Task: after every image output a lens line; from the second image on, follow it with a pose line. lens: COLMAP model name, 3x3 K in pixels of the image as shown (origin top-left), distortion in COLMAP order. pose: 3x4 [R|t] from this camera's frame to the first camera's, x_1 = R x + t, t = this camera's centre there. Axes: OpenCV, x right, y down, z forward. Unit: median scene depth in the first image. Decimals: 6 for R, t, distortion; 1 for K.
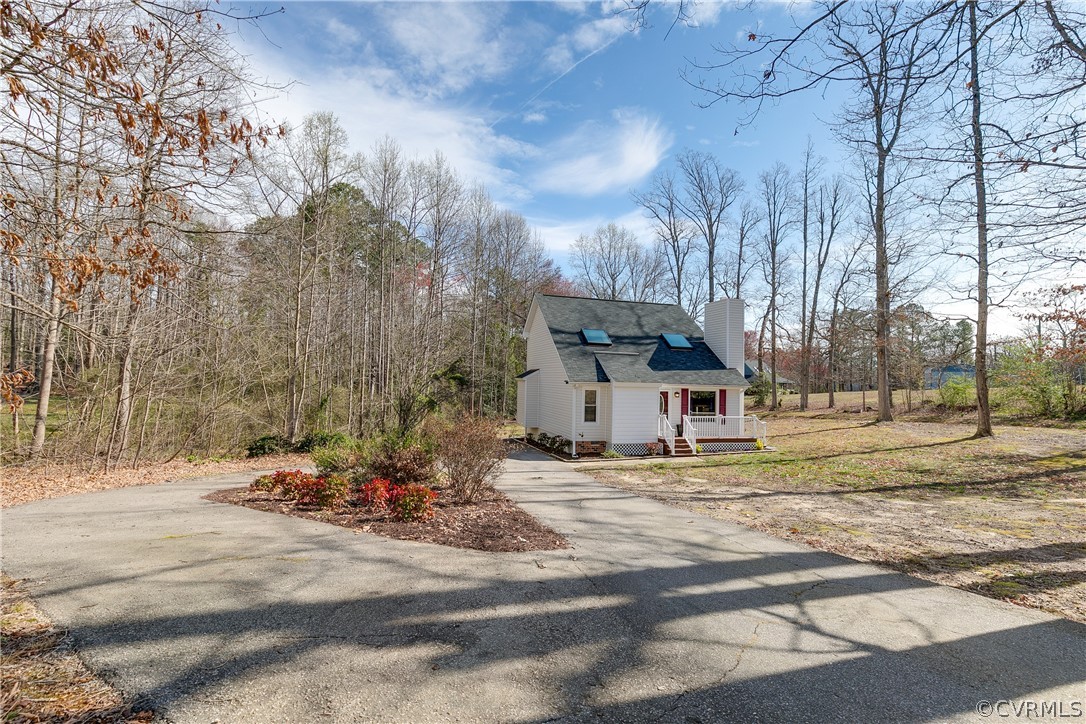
lens RADIAL K [[491.3, 0, 544.5], [0, 491.3, 361.6], [0, 0, 1]] dist [0.008648, -0.001678]
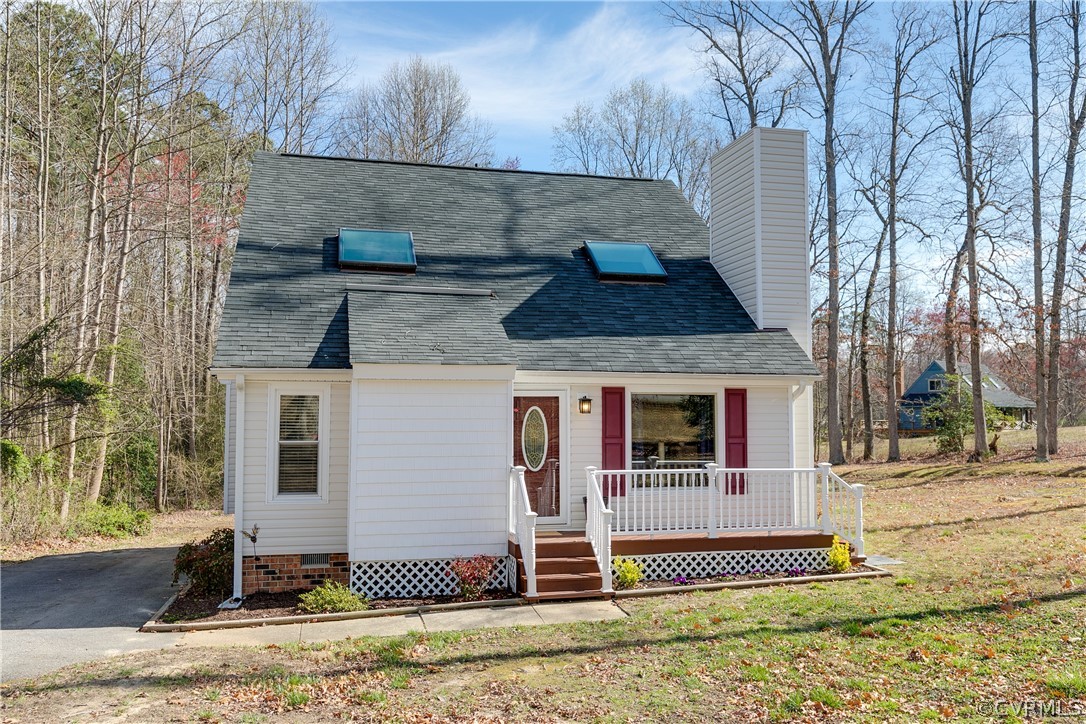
lens RADIAL K [[933.7, 0, 539.7], [0, 933.7, 354.0], [0, 0, 1]] dist [0.005928, 0.007594]
pose [[0.998858, -0.026226, -0.039943, 0.256117], [0.024813, 0.999063, -0.035474, 0.052543], [0.040836, 0.034442, 0.998572, 0.362593]]
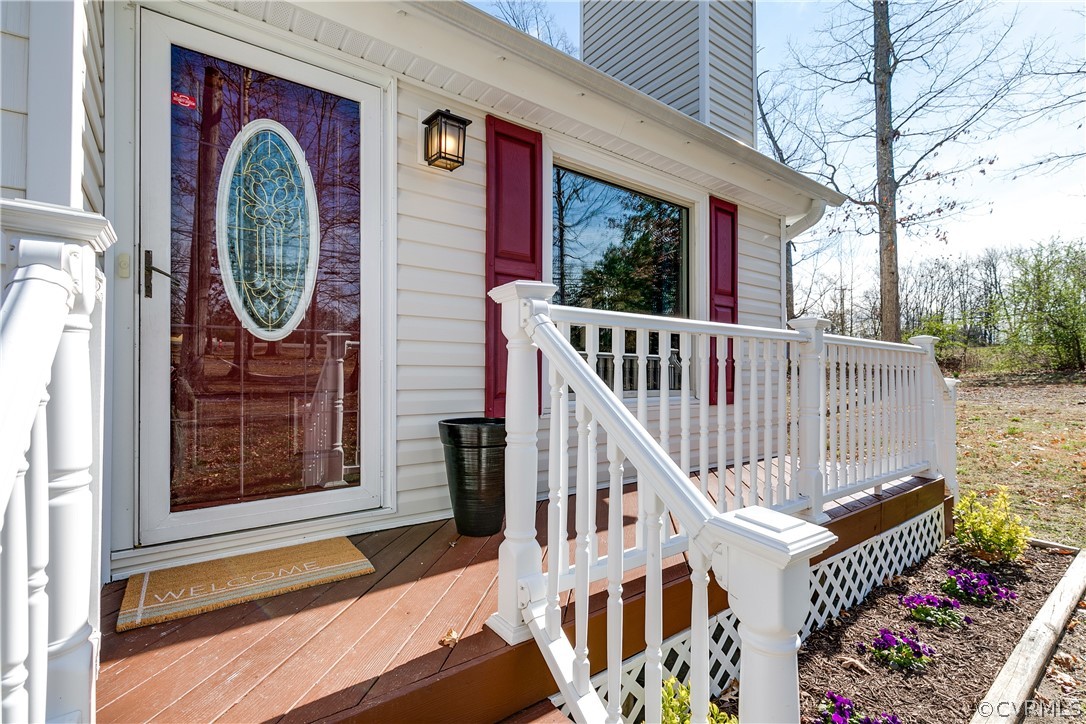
lens RADIAL K [[491.3, 0, 545.7], [0, 491.3, 368.1], [0, 0, 1]] dist [0.008648, -0.001678]
pose [[0.931234, -0.017530, 0.364000, 0.241556], [0.007853, 0.999576, 0.028048, 0.110137], [-0.364337, -0.023261, 0.930977, 0.862470]]
